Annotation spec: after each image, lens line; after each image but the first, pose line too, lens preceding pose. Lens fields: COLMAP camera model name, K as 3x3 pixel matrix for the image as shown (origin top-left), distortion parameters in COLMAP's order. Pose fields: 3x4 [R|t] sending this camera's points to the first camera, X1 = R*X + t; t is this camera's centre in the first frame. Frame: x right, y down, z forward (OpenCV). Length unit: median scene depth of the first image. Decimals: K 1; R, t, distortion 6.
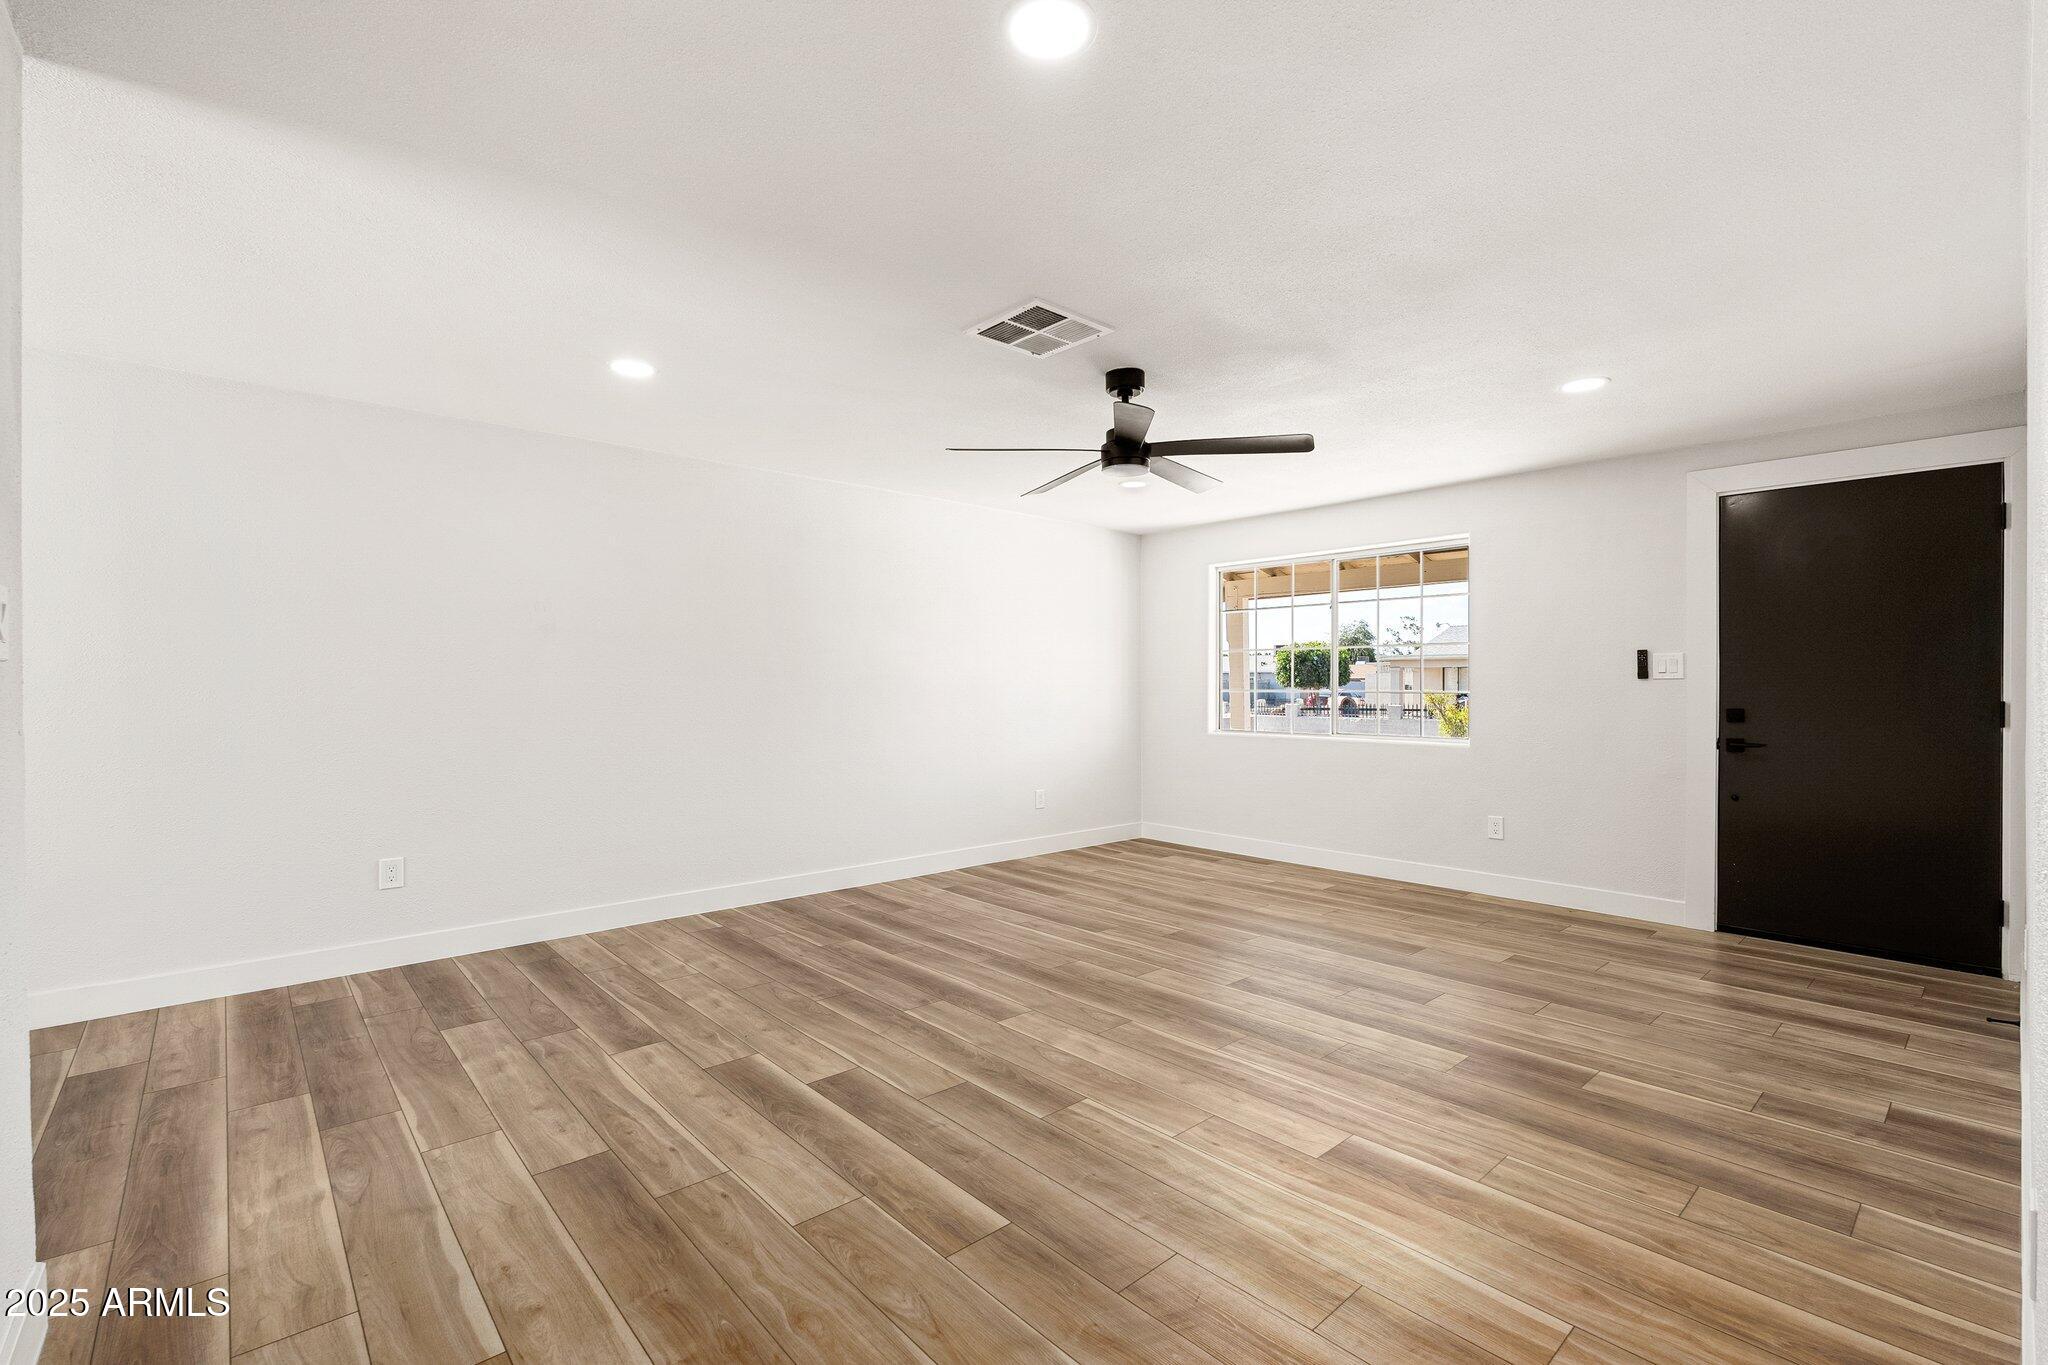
lens RADIAL K [[901.4, 0, 1023.2], [0, 901.4, 677.6], [0, 0, 1]] dist [-0.001681, 0.000112]
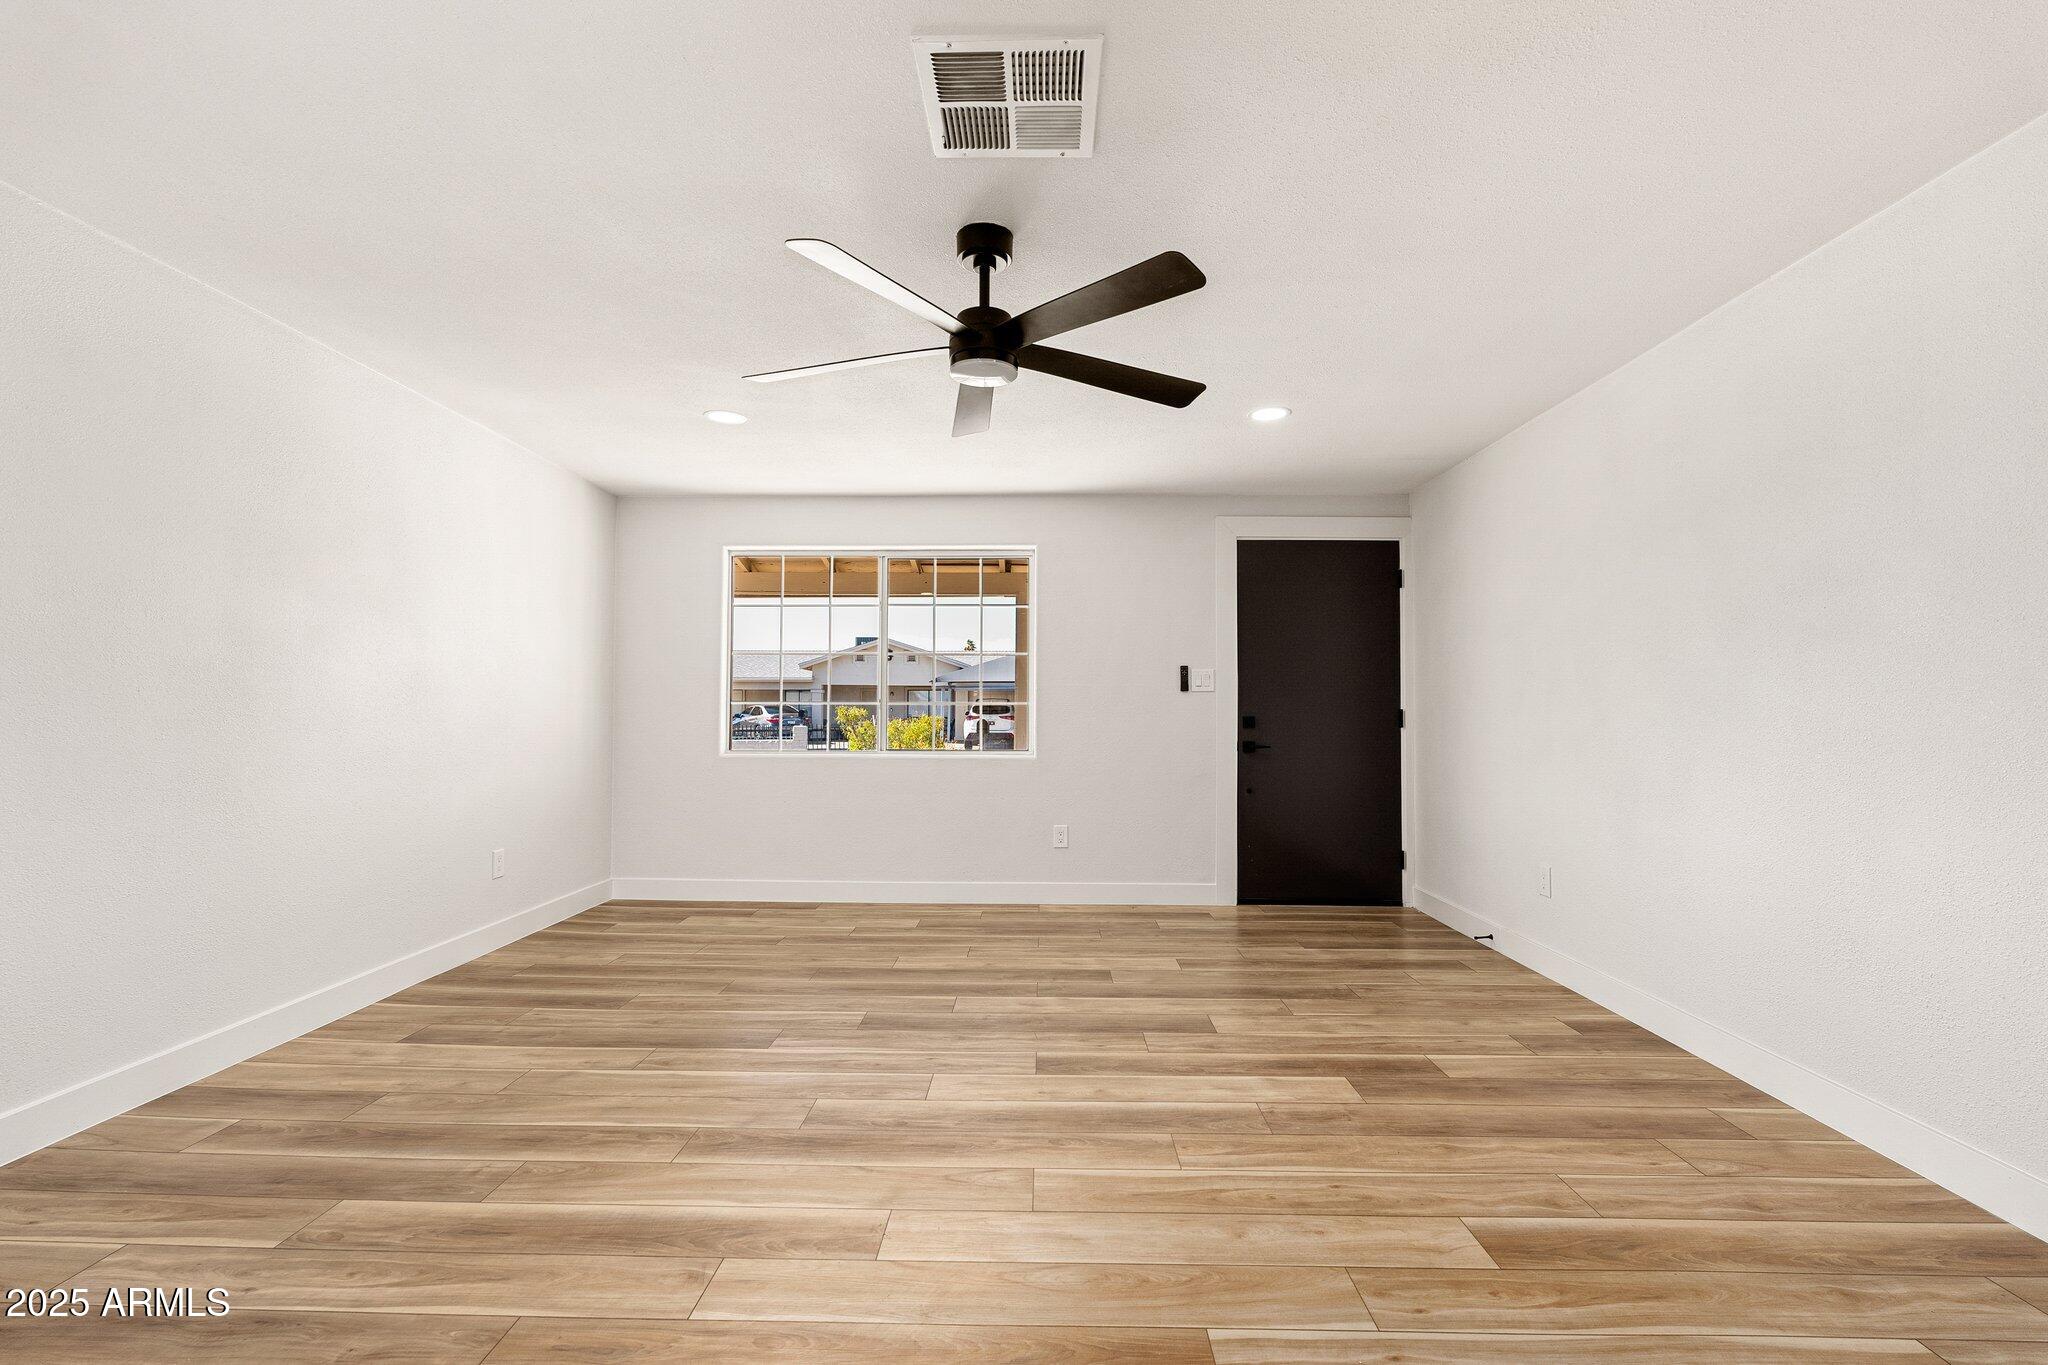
lens RADIAL K [[890.7, 0, 1024.0], [0, 890.7, 682.5], [0, 0, 1]] dist [-0.001974, -0.000040]
pose [[0.685865, 0.025206, 0.727292, -0.323187], [-0.010209, 0.999635, -0.025018, 0.024084], [-0.727657, 0.009734, 0.685872, 0.451644]]
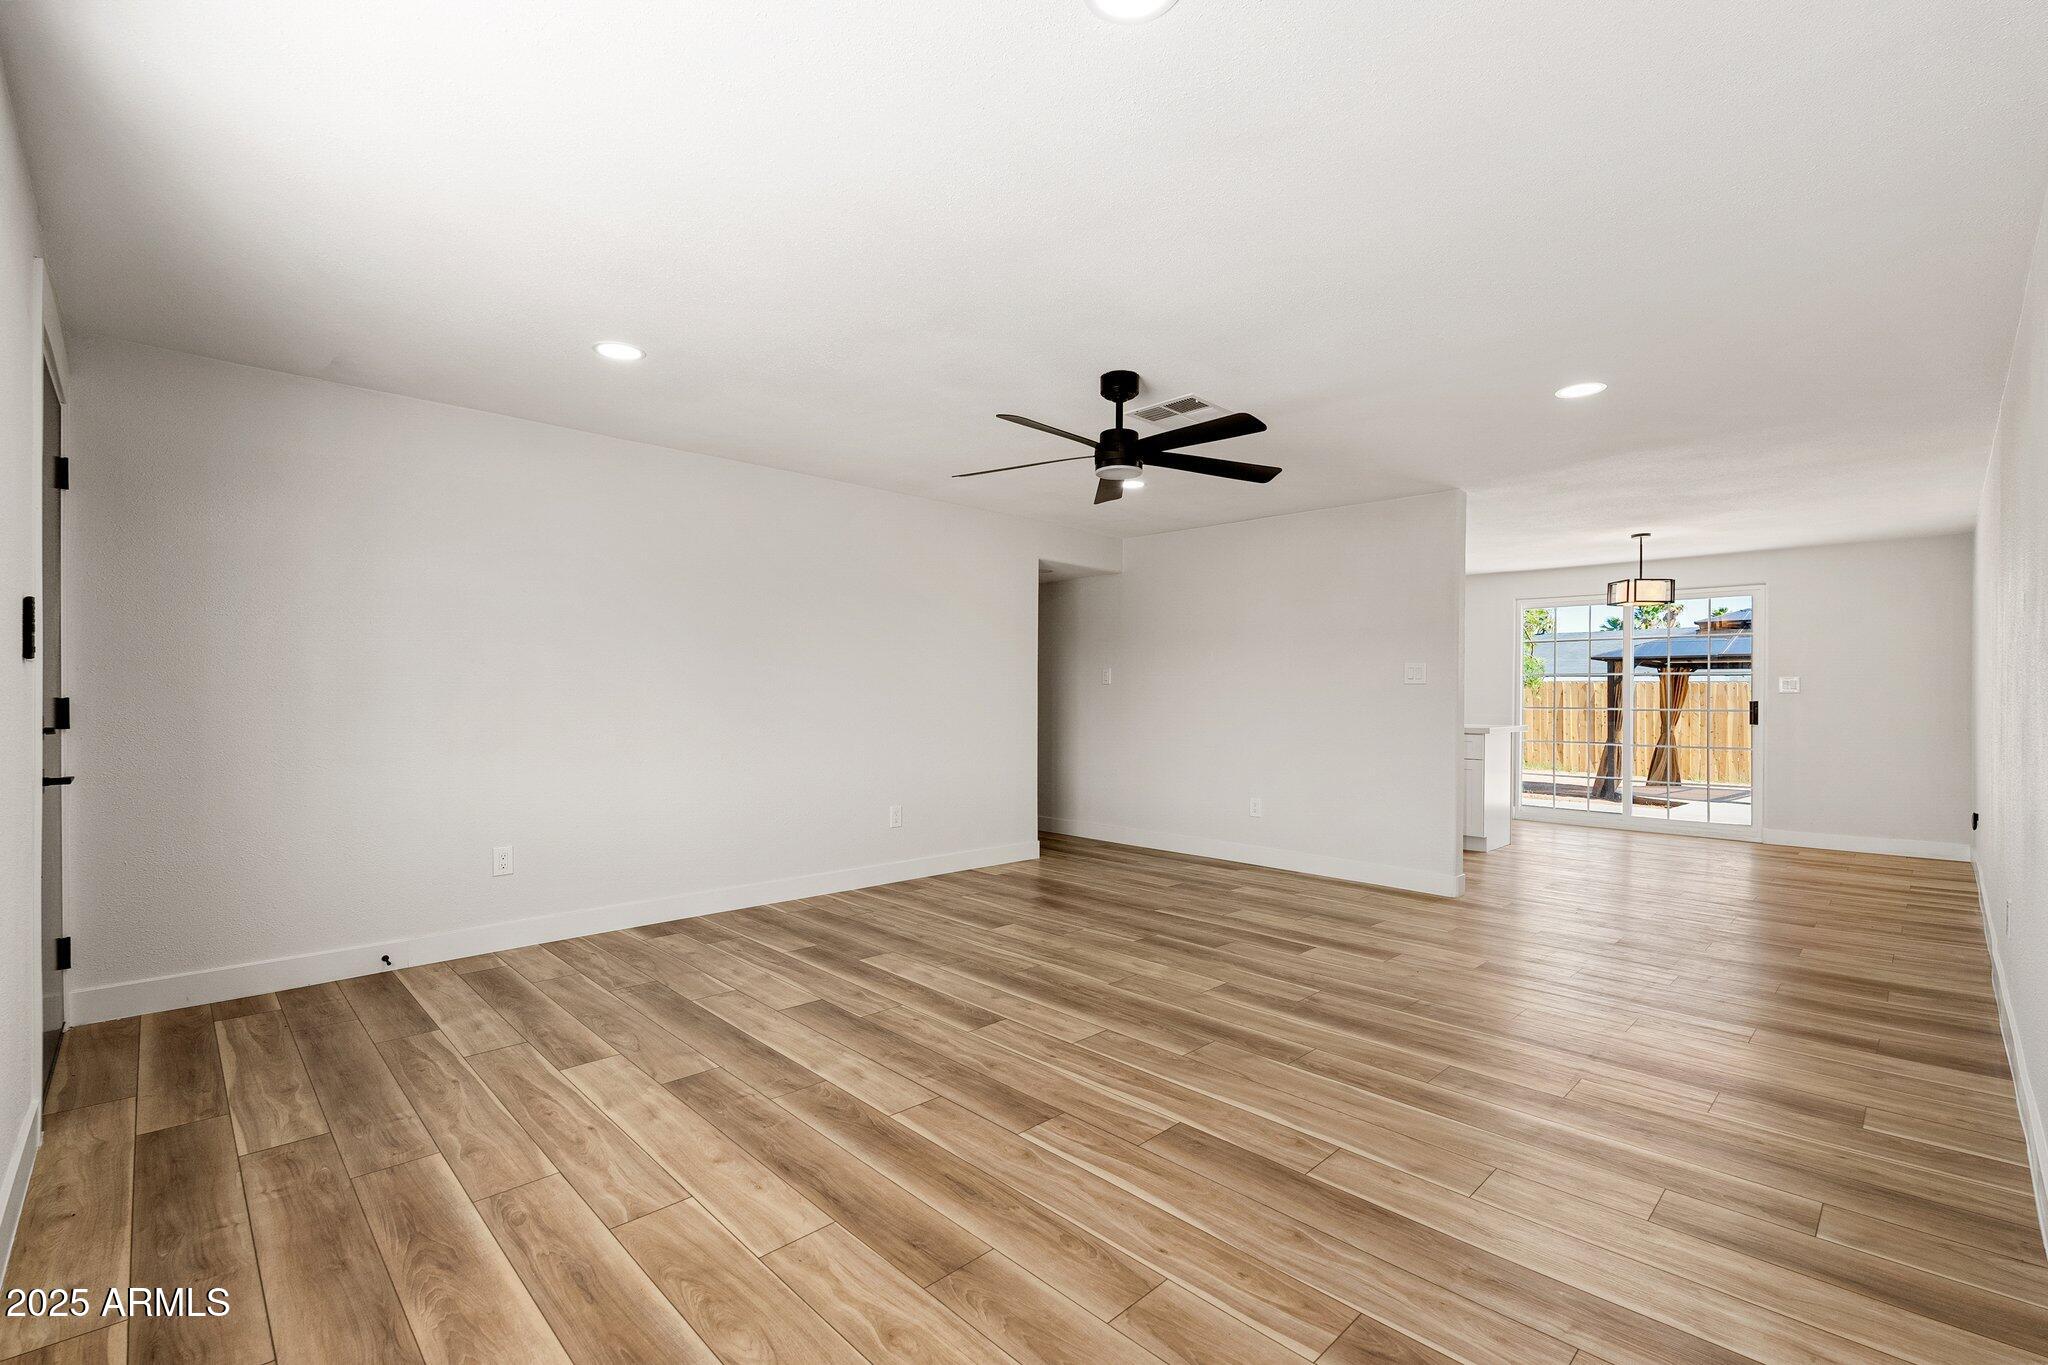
lens RADIAL K [[901.6, 0, 1019.1], [0, 901.6, 699.4], [0, 0, 1]] dist [-0.002463, 0.000212]
pose [[-0.999159, -0.005518, -0.040623, 0.234927], [-0.005366, 0.999978, -0.003837, 0.025095], [0.040644, -0.003616, -0.999167, 1.782001]]
